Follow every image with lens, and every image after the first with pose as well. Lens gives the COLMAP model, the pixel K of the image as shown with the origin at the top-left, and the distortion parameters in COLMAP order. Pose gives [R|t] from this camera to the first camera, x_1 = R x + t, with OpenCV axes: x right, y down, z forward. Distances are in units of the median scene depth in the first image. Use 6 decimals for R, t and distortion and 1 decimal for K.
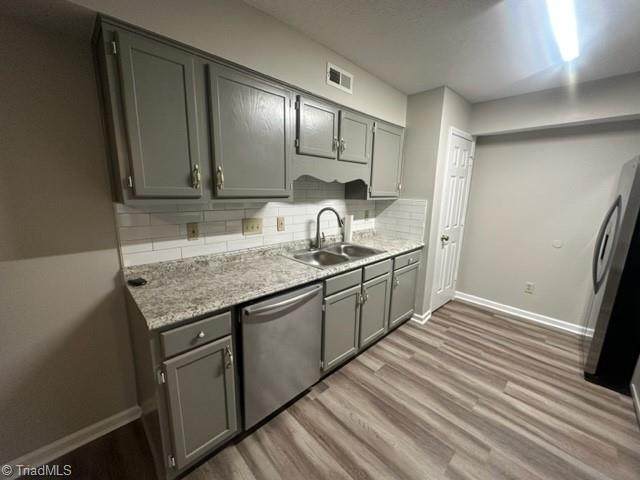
lens RADIAL K [[255.5, 0, 320.0], [0, 255.5, 240.0], [0, 0, 1]] dist [-0.000293, -0.000570]
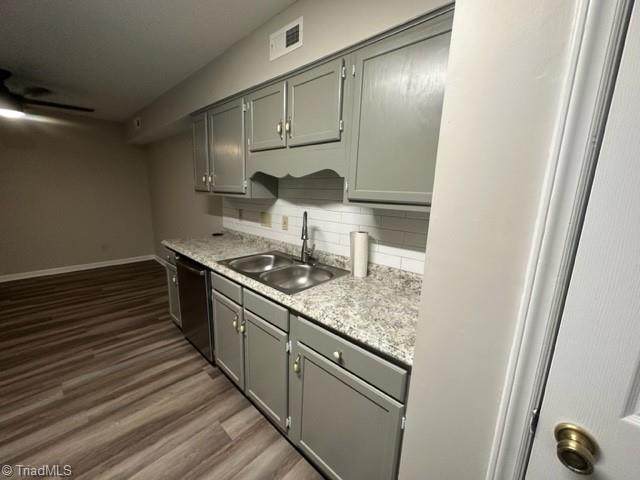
lens RADIAL K [[255.5, 0, 320.0], [0, 255.5, 240.0], [0, 0, 1]] dist [-0.000293, -0.000570]
pose [[0.052091, 0.172587, -0.983616, 0.822376], [-0.220062, 0.962725, 0.157268, -0.180272], [0.974094, 0.208264, 0.088129, 1.031014]]
